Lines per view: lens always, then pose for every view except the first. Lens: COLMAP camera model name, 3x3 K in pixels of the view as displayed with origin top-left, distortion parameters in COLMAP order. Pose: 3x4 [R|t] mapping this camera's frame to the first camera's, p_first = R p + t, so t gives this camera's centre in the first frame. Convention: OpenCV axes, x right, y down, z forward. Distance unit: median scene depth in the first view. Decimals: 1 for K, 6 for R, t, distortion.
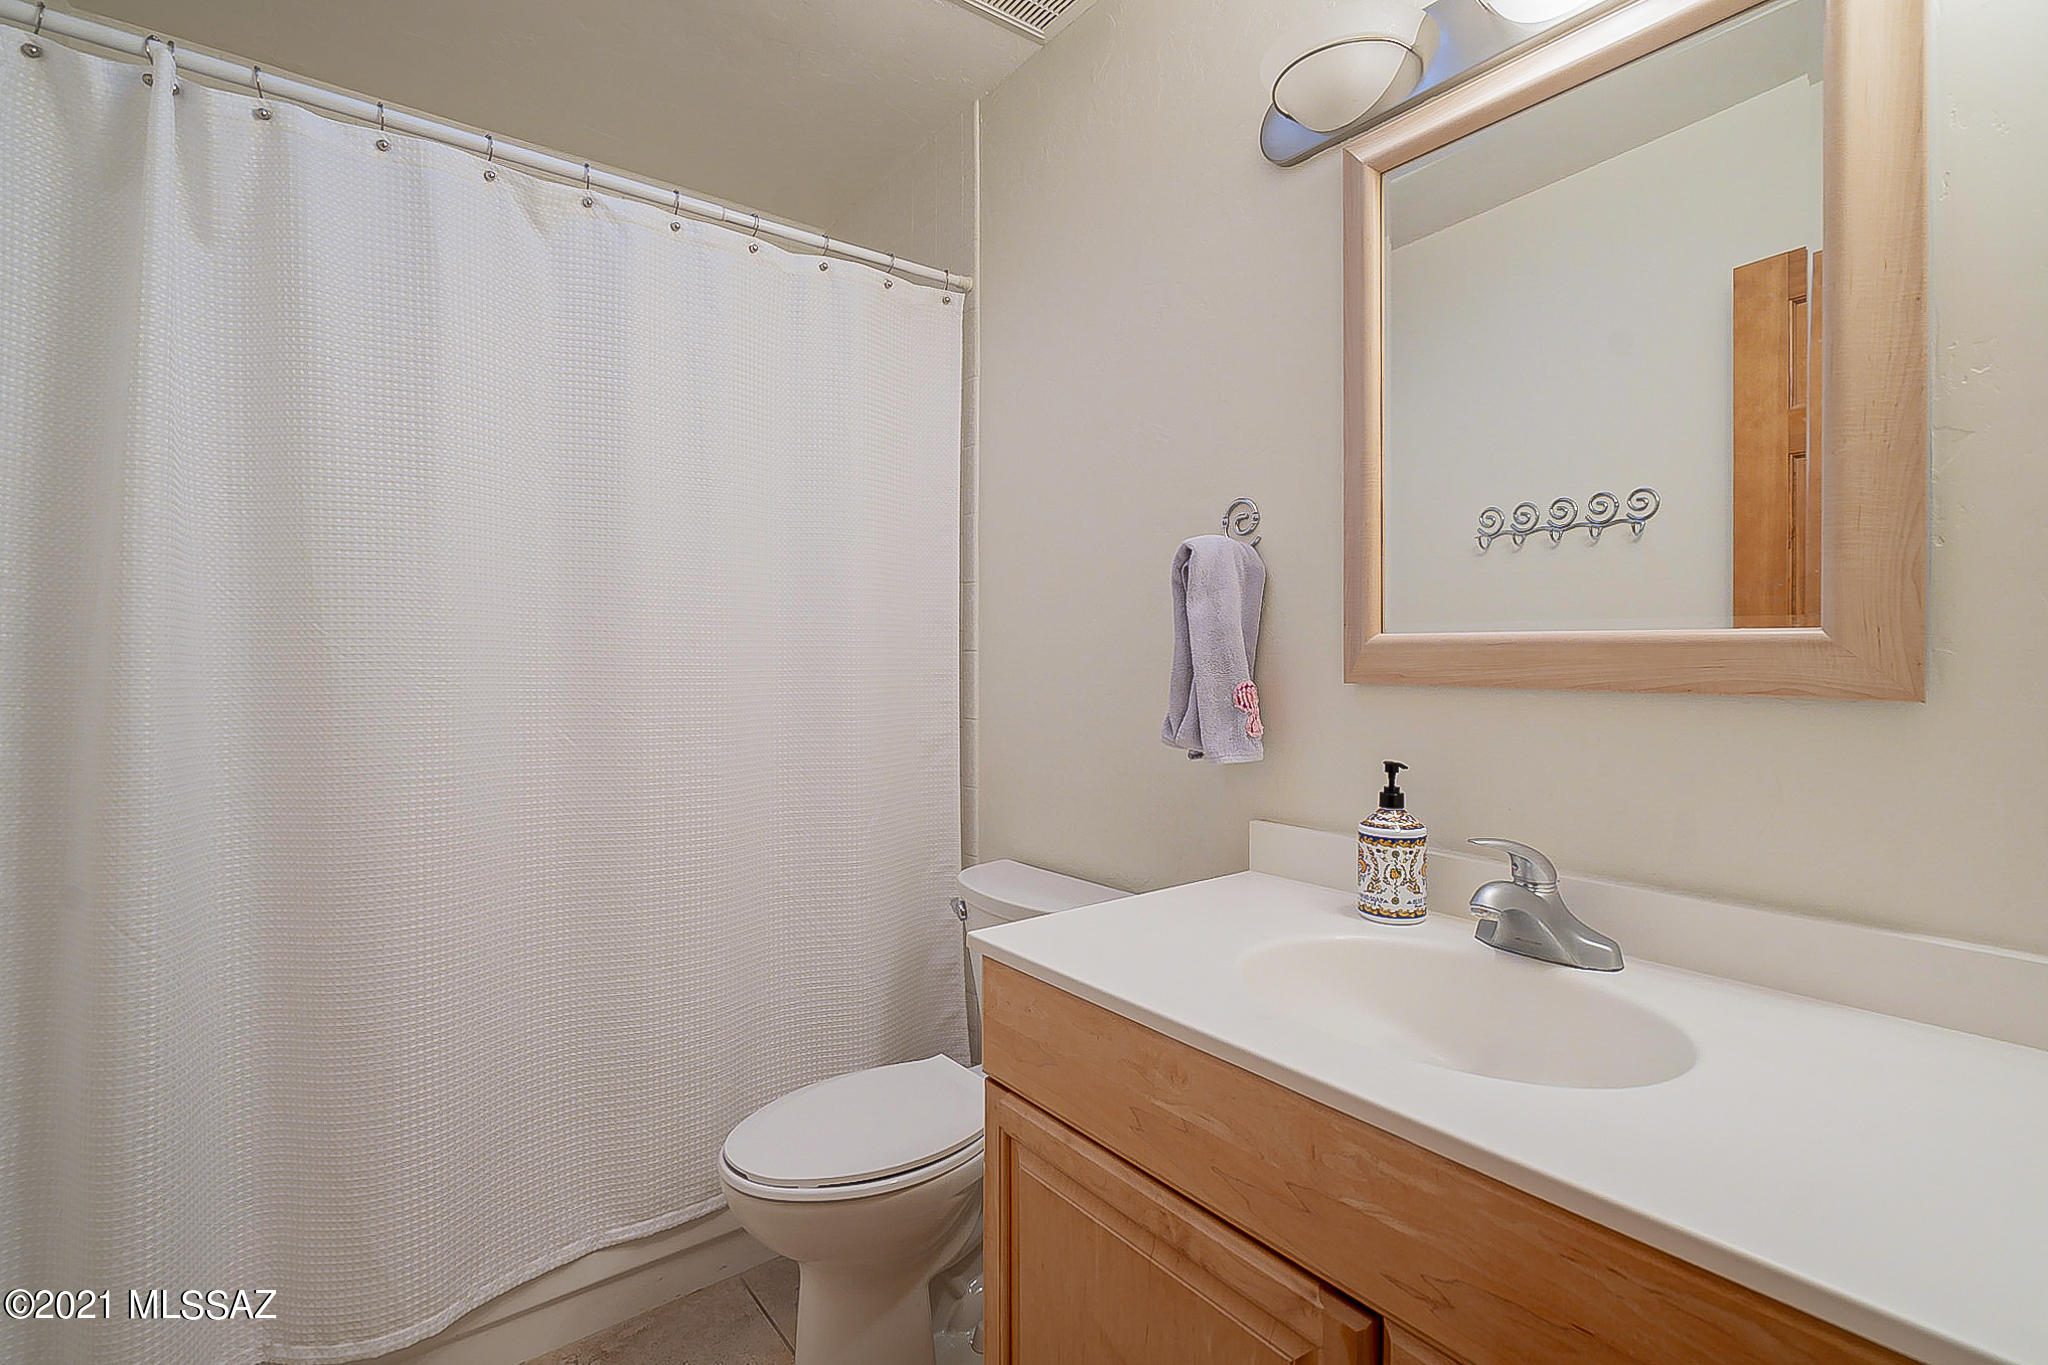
lens RADIAL K [[937.4, 0, 1036.9], [0, 937.4, 670.7], [0, 0, 1]] dist [0.001638, 0.000797]
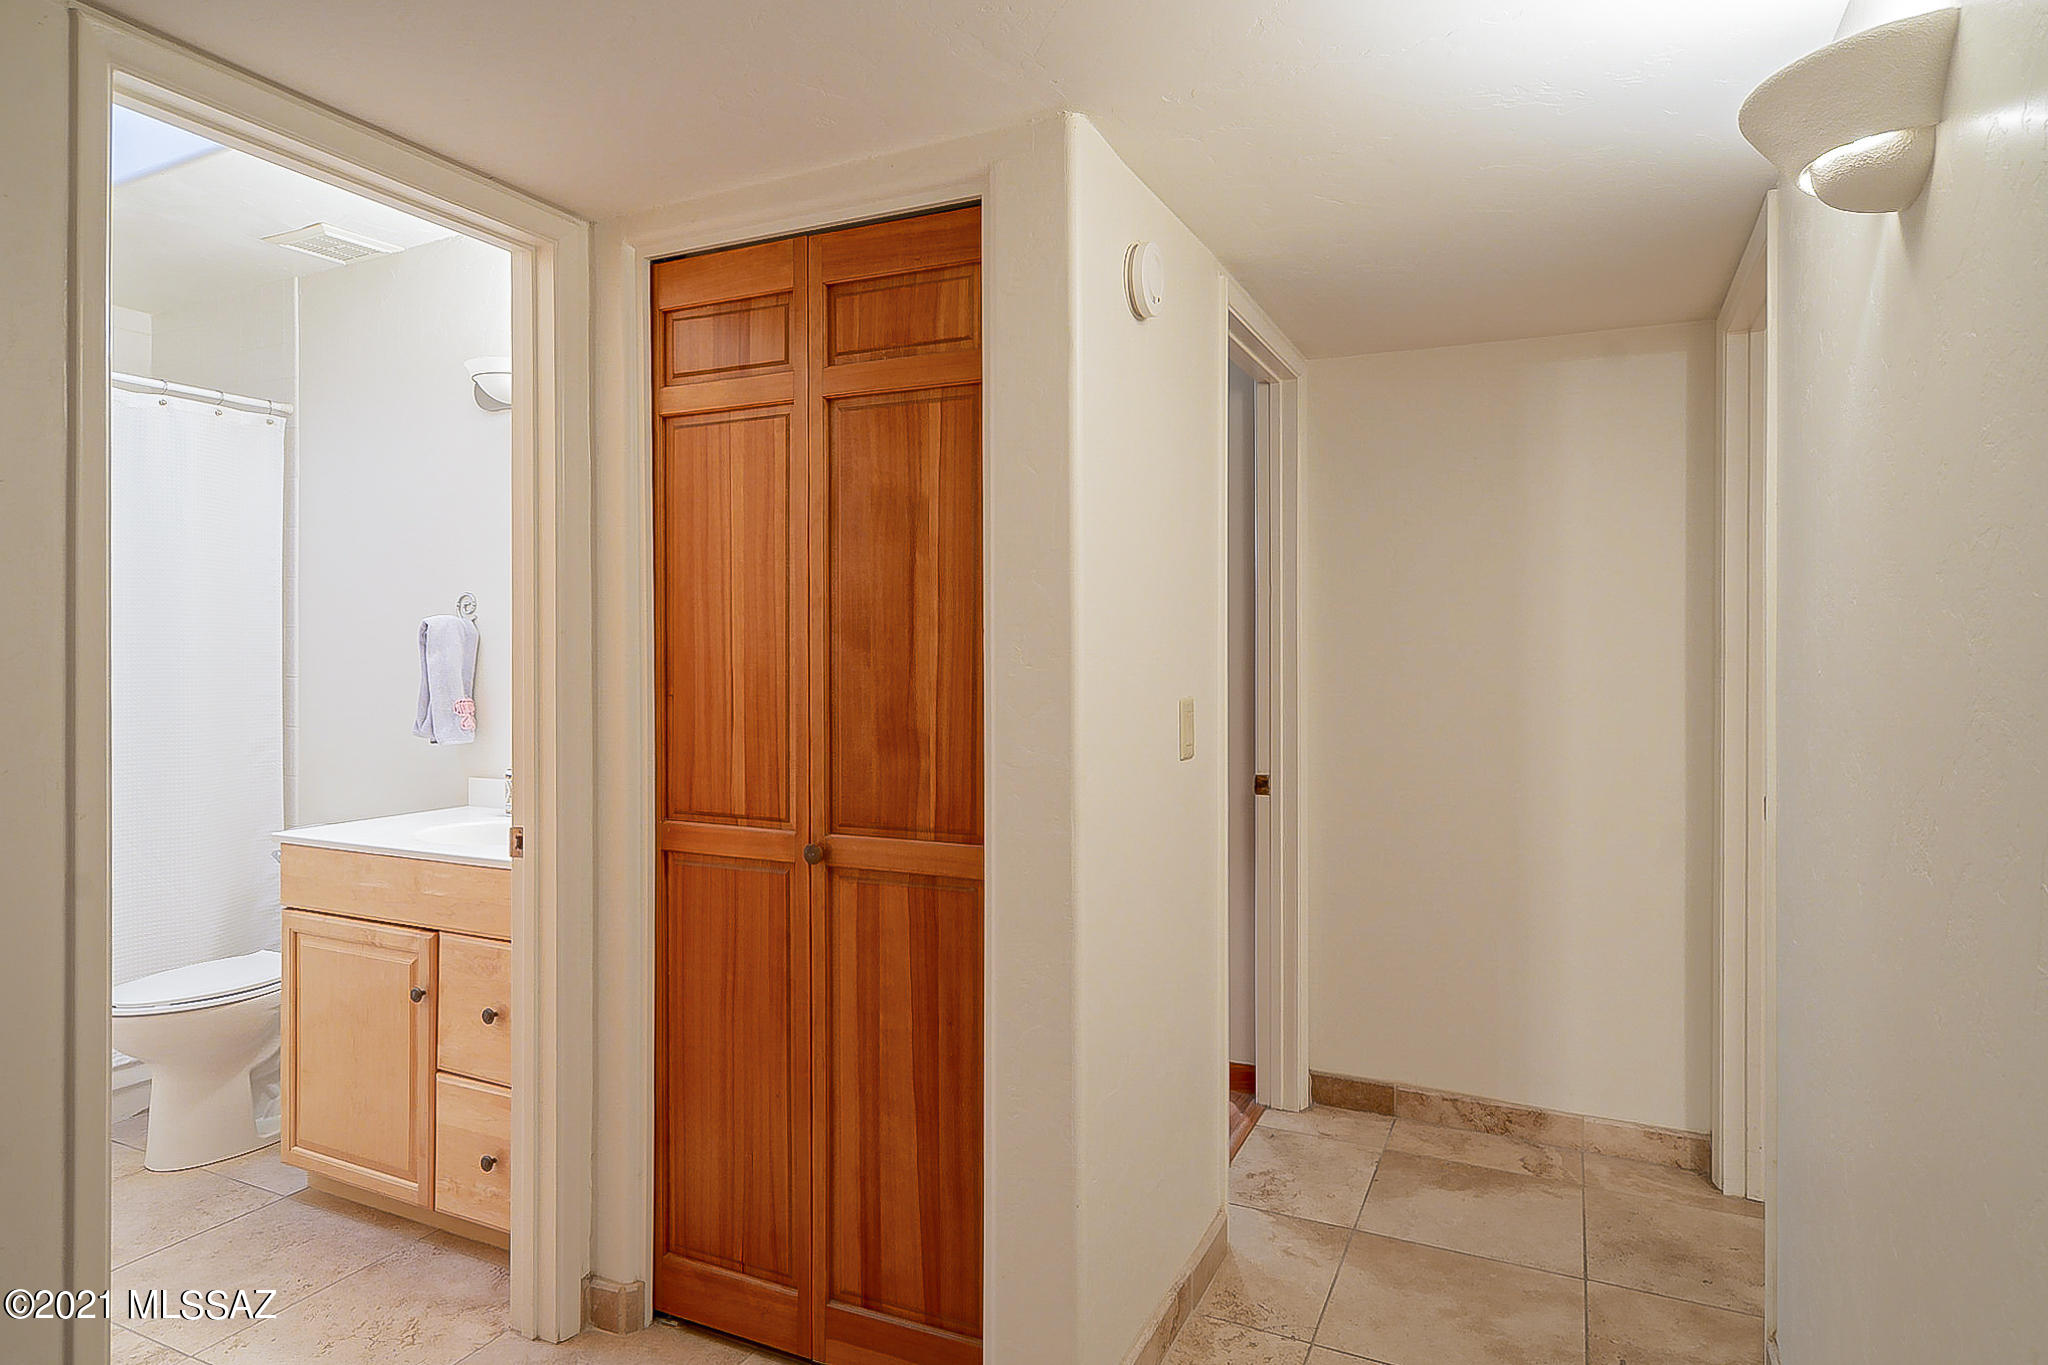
lens RADIAL K [[1147.7, 0, 1029.2], [0, 1147.7, 660.0], [0, 0, 1]] dist [0.004779, 0.001368]
pose [[0.895580, -0.002094, 0.444896, 0.207262], [0.006020, 0.999954, -0.007412, -0.038530], [-0.444861, 0.009316, 0.895551, -1.390972]]
